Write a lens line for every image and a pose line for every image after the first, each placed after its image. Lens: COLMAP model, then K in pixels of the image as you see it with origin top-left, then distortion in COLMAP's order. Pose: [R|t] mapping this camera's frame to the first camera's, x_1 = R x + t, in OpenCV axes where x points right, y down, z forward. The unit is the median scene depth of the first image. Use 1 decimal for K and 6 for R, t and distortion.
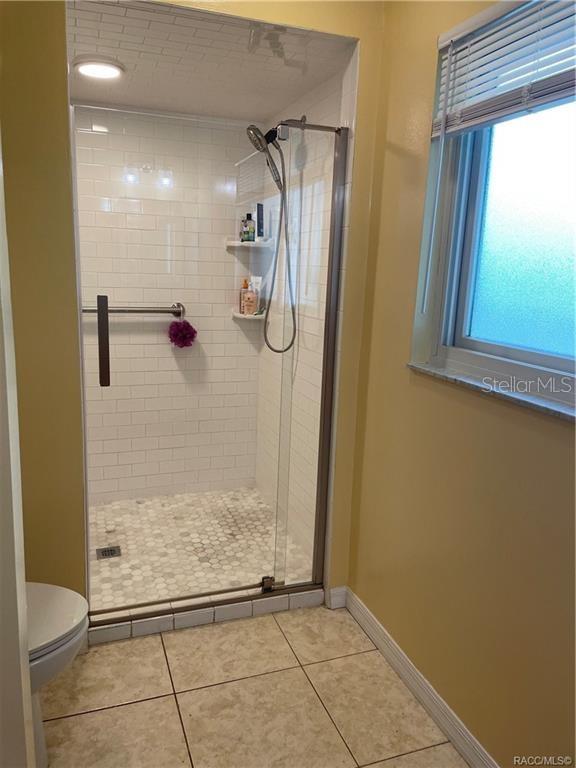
lens RADIAL K [[585.3, 0, 288.1], [0, 585.3, 378.1], [0, 0, 1]] dist [0.098278, -0.118657]
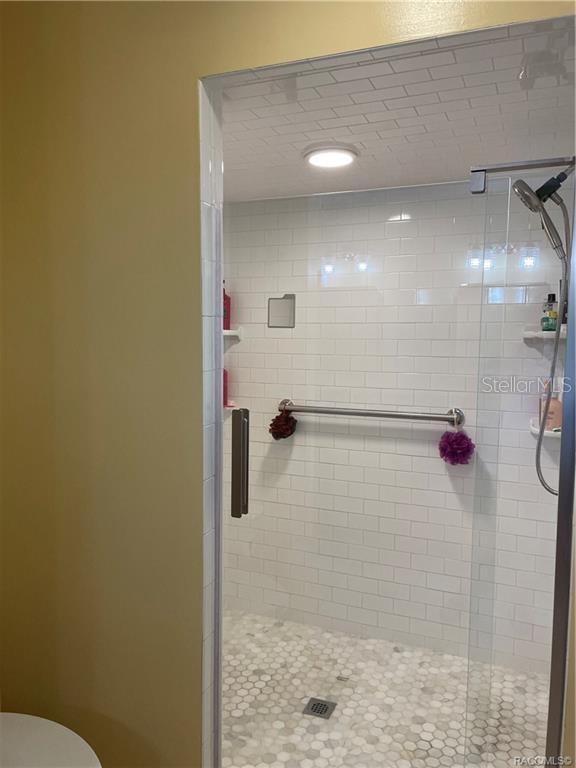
lens RADIAL K [[585.3, 0, 288.1], [0, 585.3, 378.1], [0, 0, 1]] dist [0.098278, -0.118657]
pose [[0.742779, 0.022769, -0.669149, 0.187572], [-0.113173, 0.989310, -0.091963, -0.071427], [0.659902, 0.144038, 0.737416, 0.256399]]
